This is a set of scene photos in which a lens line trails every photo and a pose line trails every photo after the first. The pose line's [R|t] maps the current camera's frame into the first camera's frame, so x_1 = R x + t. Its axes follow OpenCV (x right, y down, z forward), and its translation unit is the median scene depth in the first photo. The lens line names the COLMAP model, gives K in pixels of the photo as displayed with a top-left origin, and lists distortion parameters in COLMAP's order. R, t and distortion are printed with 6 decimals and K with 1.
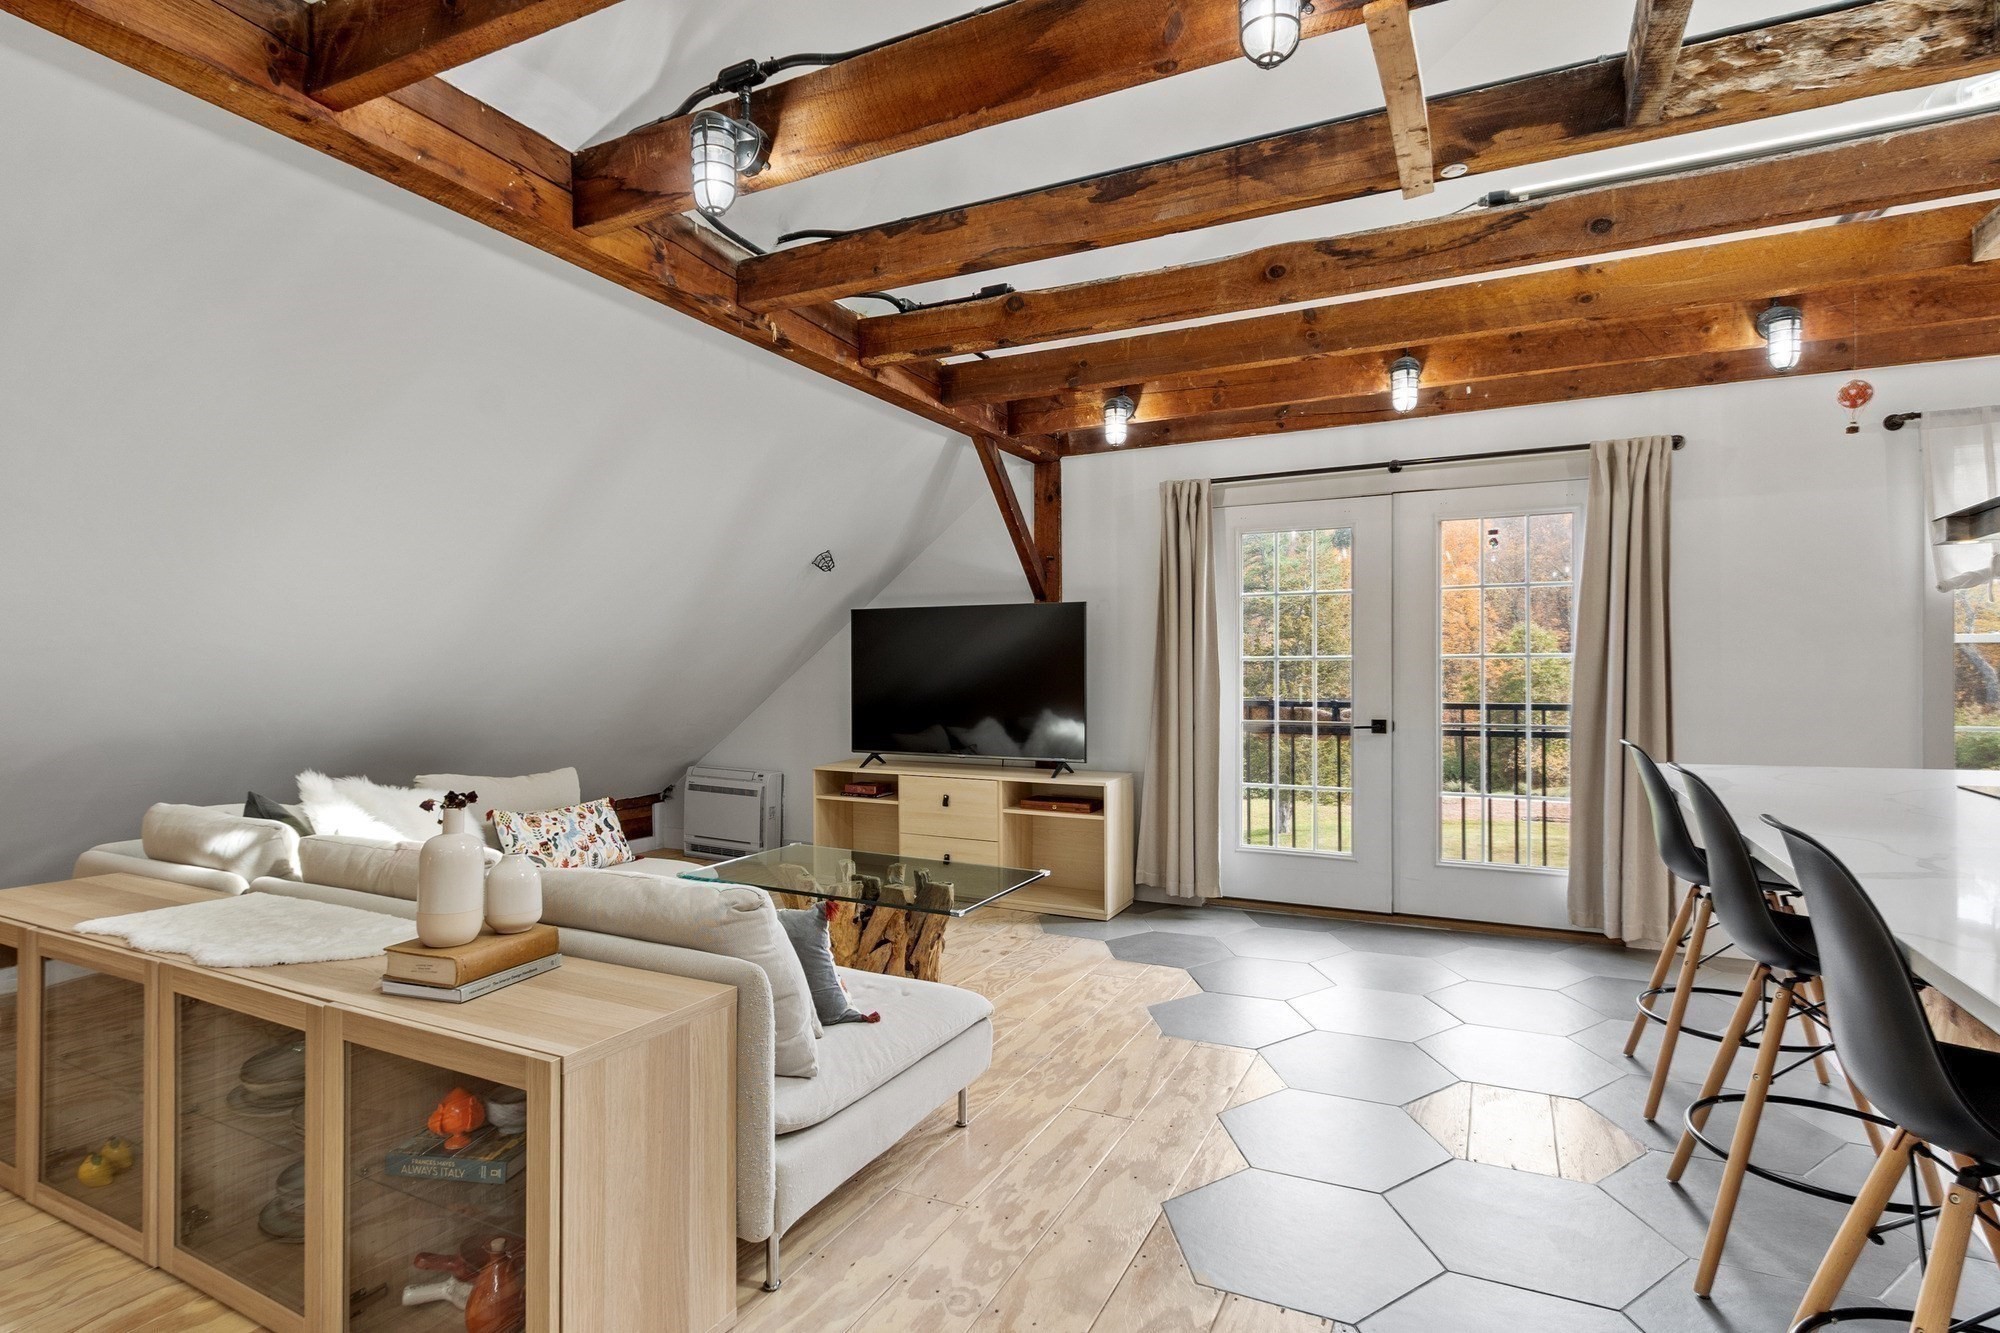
lens RADIAL K [[1001.4, 0, 989.1], [0, 1001.4, 670.5], [0, 0, 1]] dist [-0.000907, -0.001173]
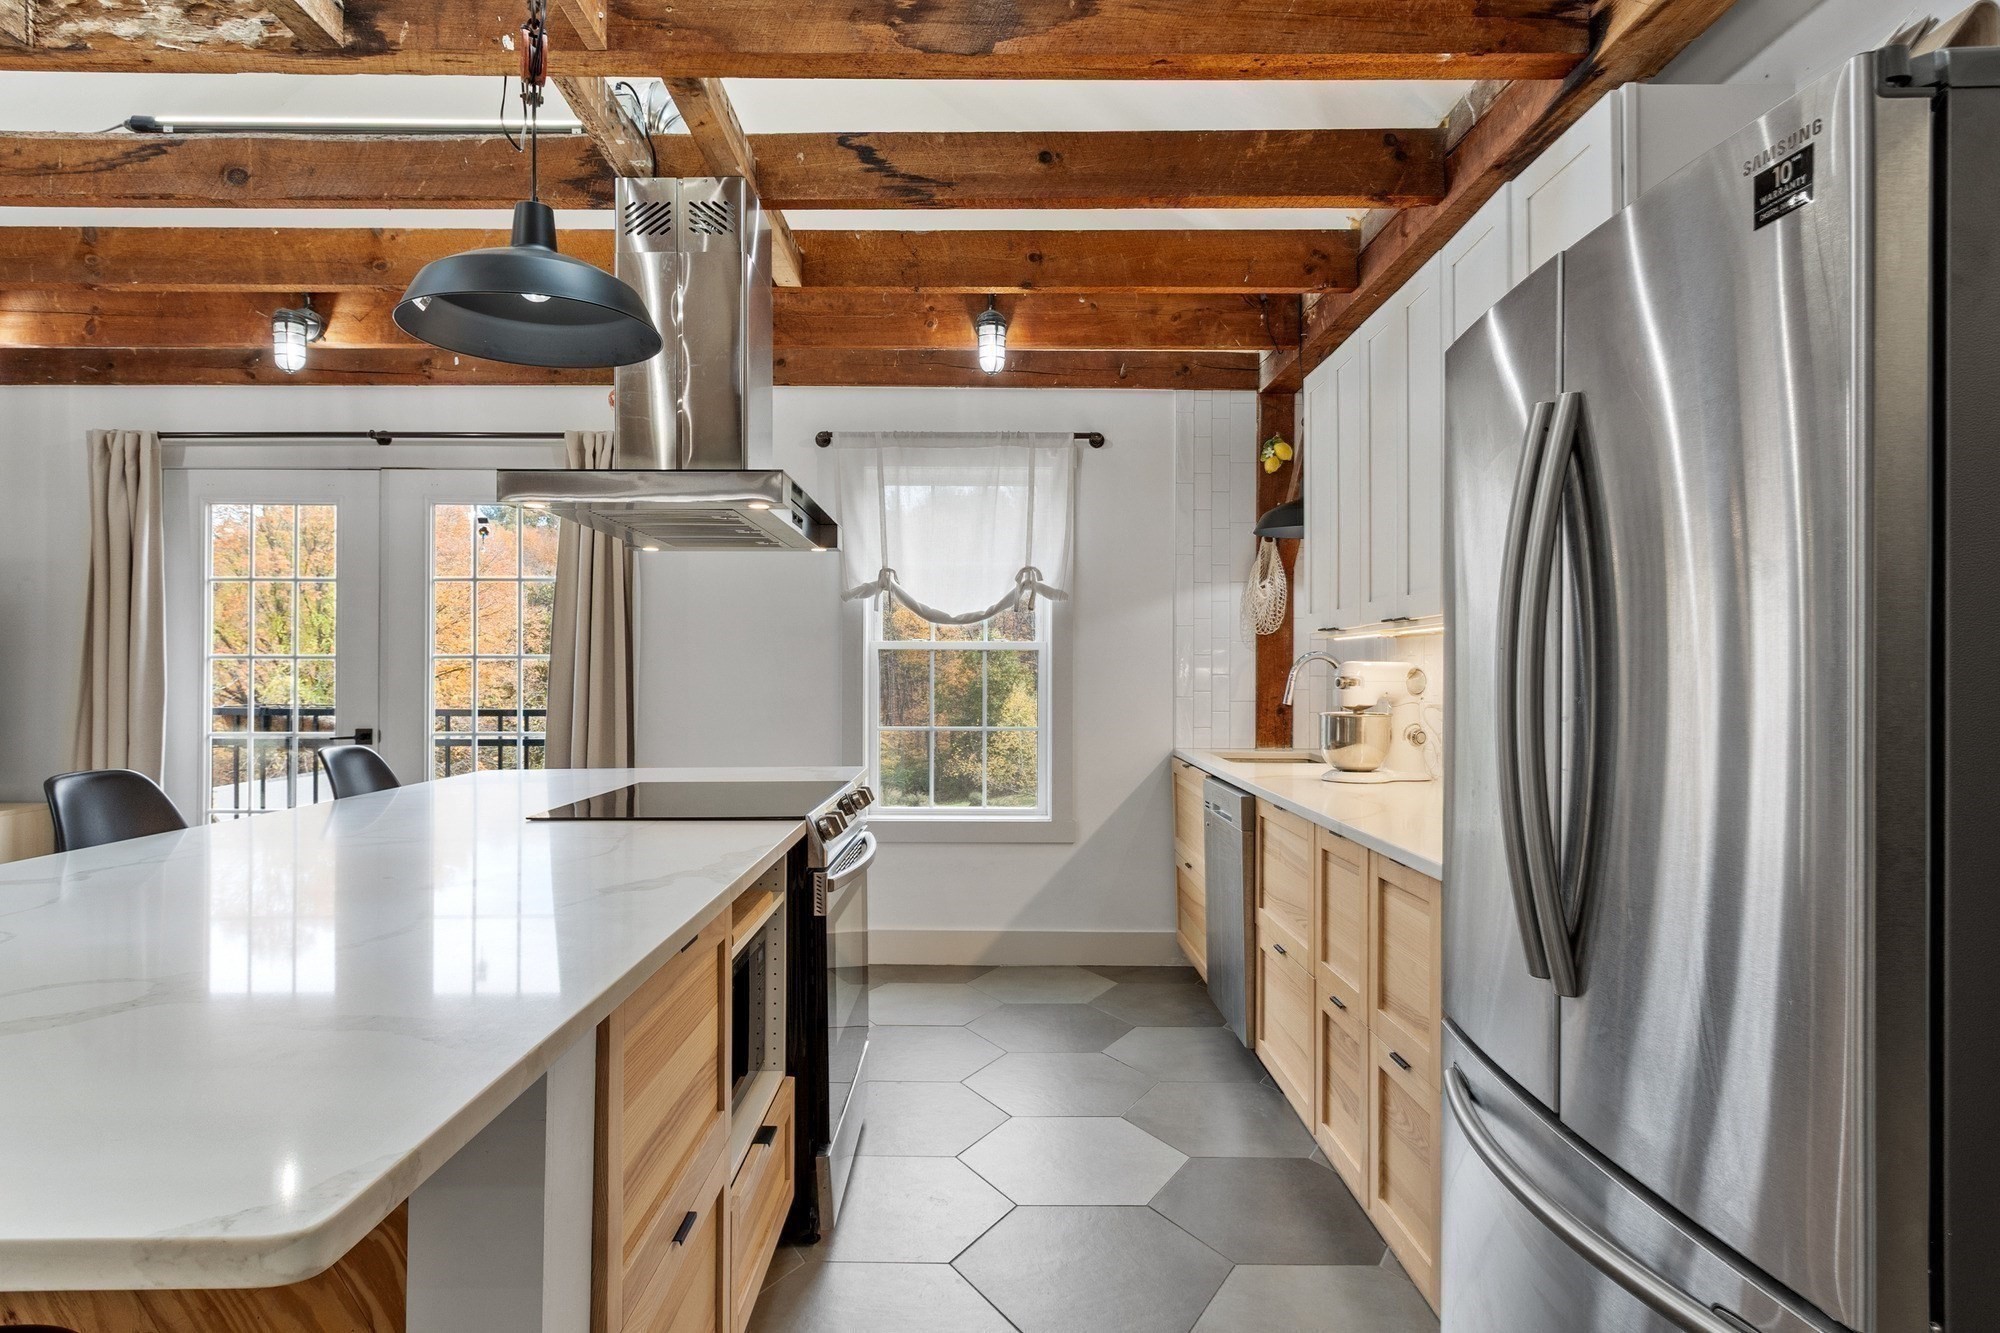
lens RADIAL K [[1137.7, 0, 1000.0], [0, 1137.7, 666.5], [0, 0, 1]] dist [-0.002017, -0.000003]
pose [[0.888993, 0.009174, 0.457829, 0.468287], [-0.005418, 0.999940, -0.009516, 0.001719], [-0.457889, 0.005980, 0.888990, -0.136094]]
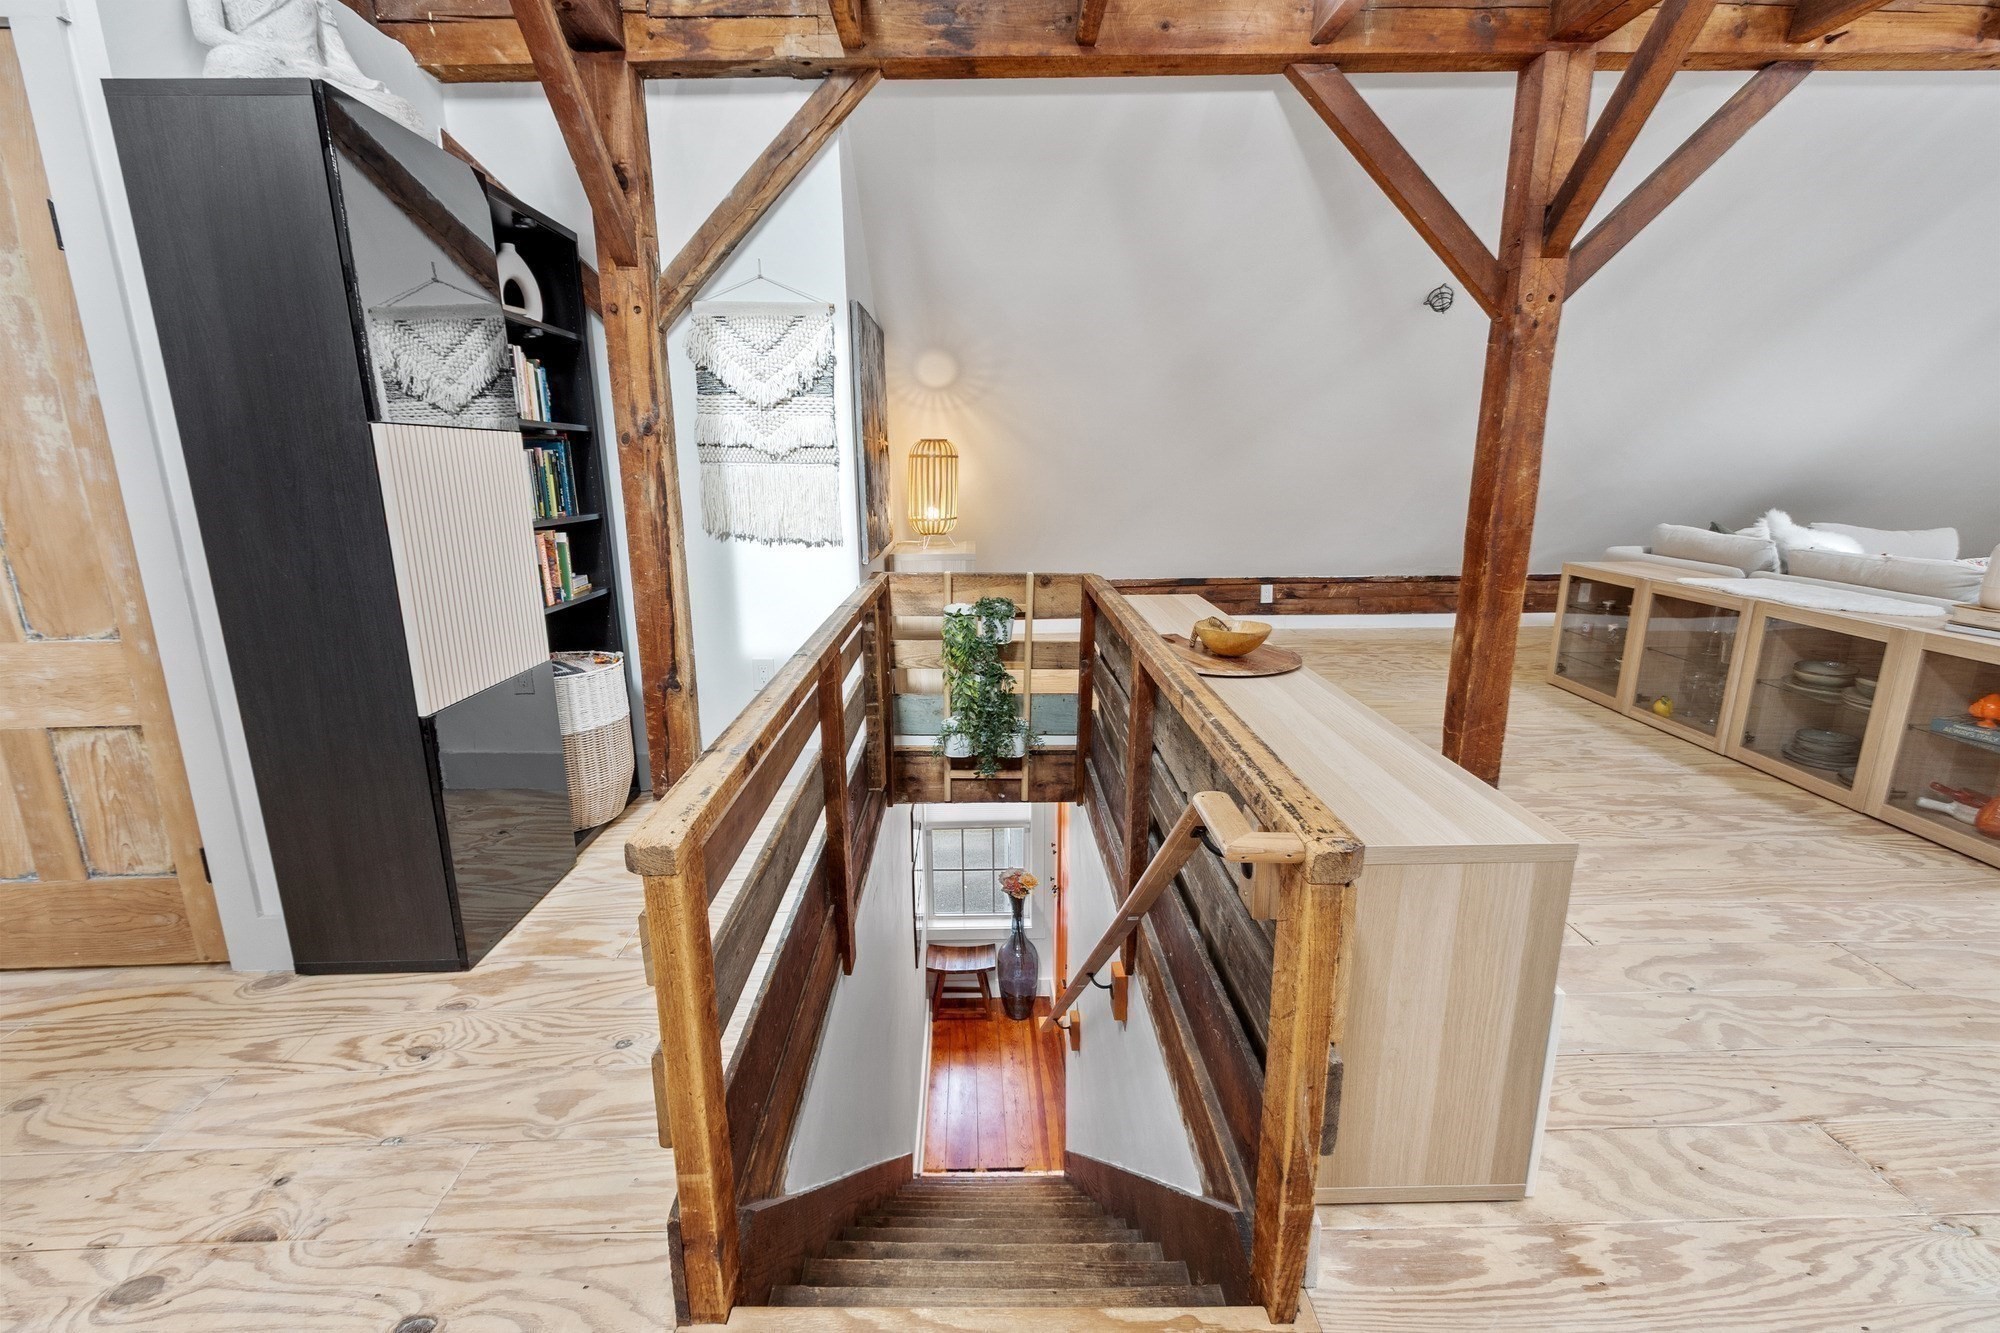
lens RADIAL K [[895.1, 0, 980.4], [0, 895.1, 669.8], [0, 0, 1]] dist [0.000345, 0.000364]
pose [[0.454171, 0.209937, -0.865826, -0.006430], [0.006594, 0.971021, 0.238903, 0.004529], [0.890890, -0.114212, 0.439626, -0.482888]]
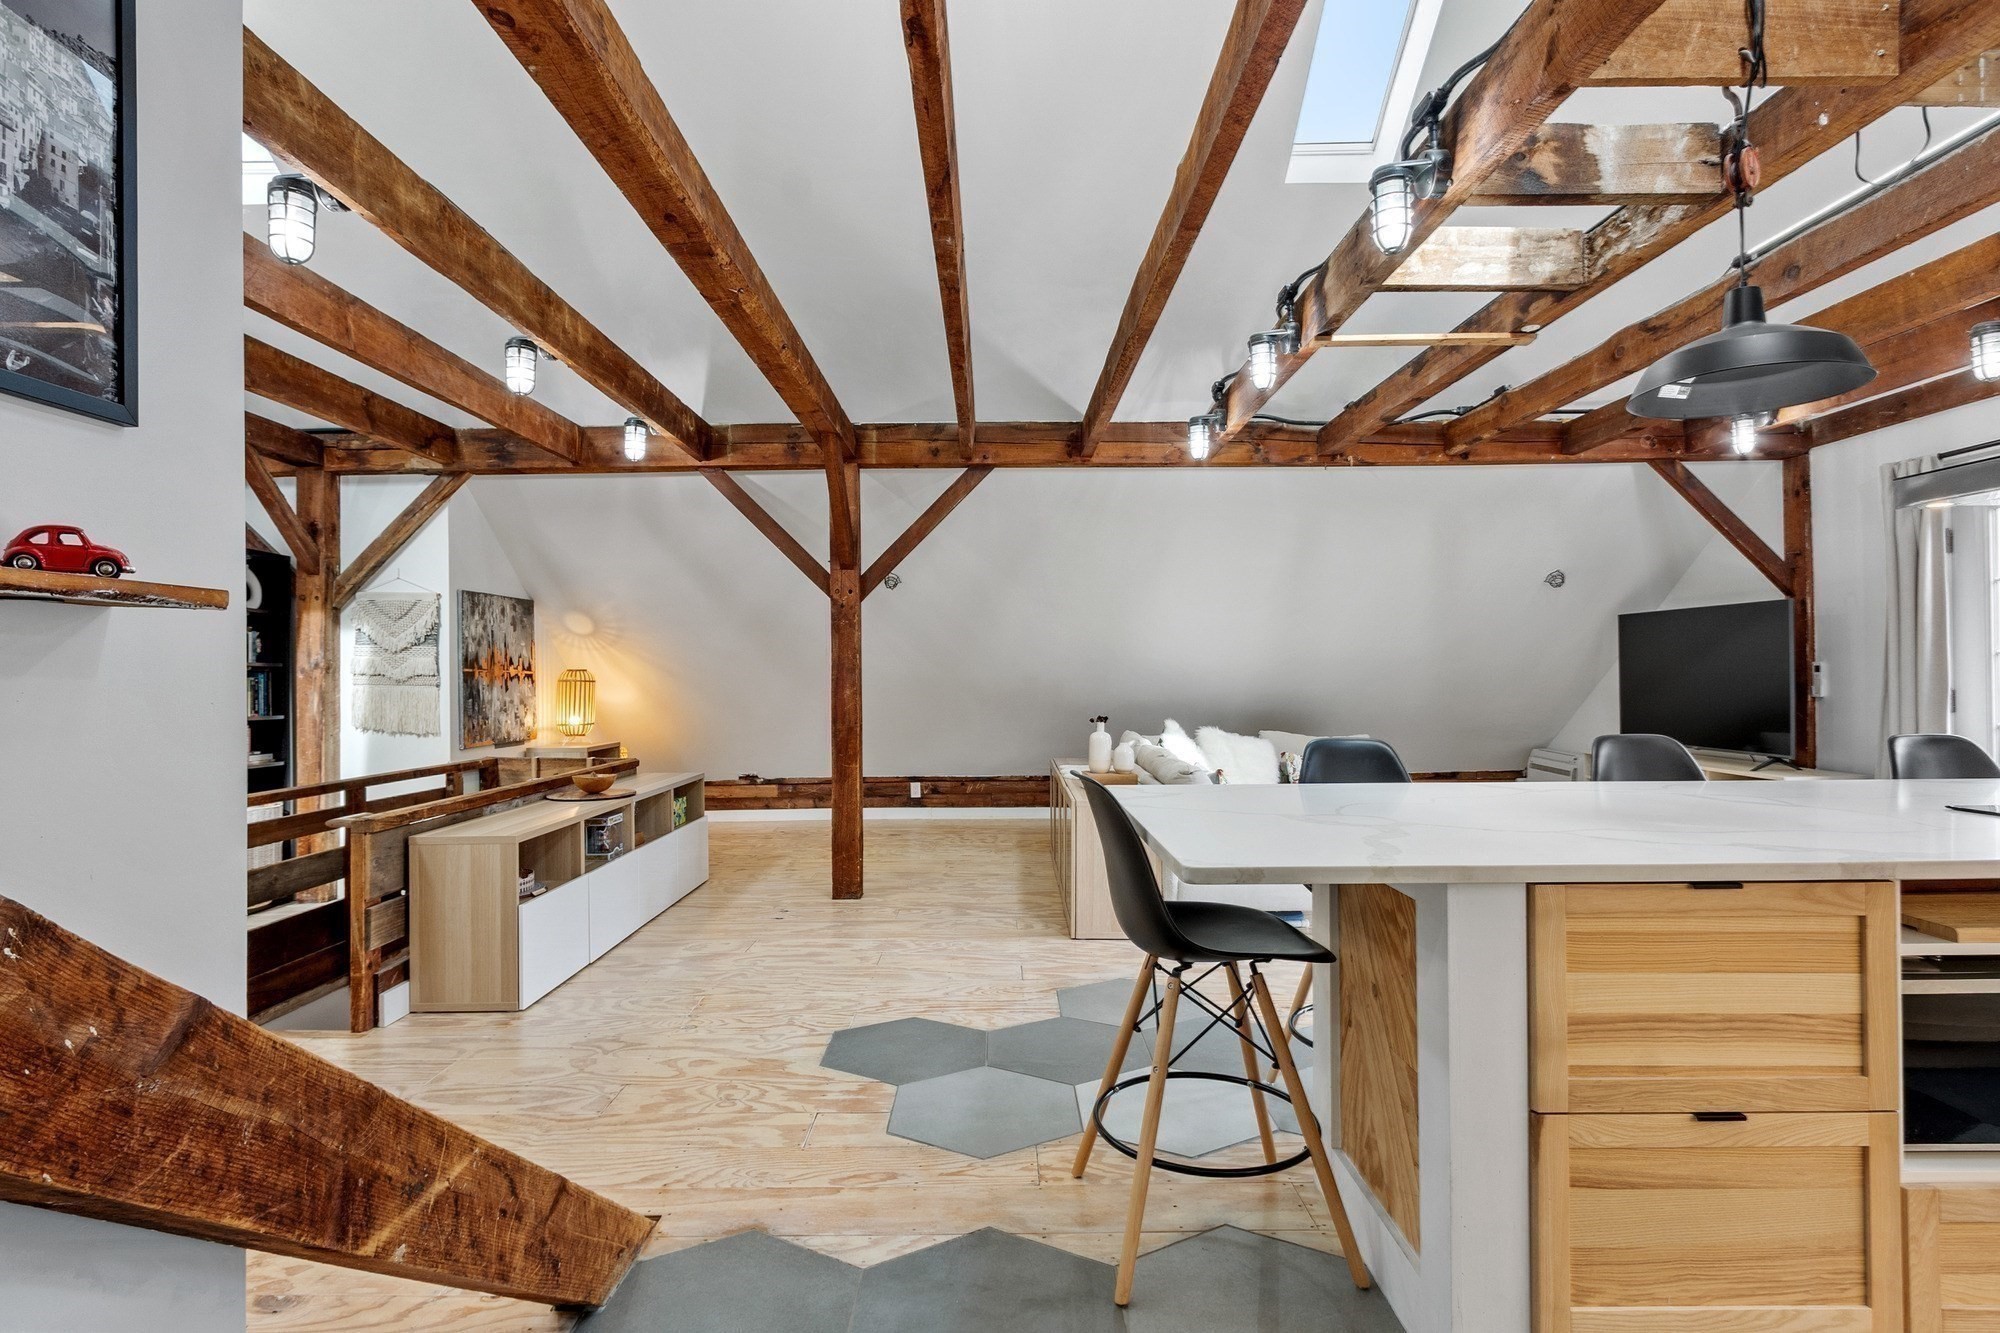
lens RADIAL K [[1019.2, 0, 985.5], [0, 1019.2, 664.6], [0, 0, 1]] dist [0.001681, -0.009872]
pose [[0.437640, -0.009128, -0.899104, 0.765052], [0.005154, 0.999958, -0.007643, 0.001177], [0.899135, -0.001289, 0.437669, -0.197610]]
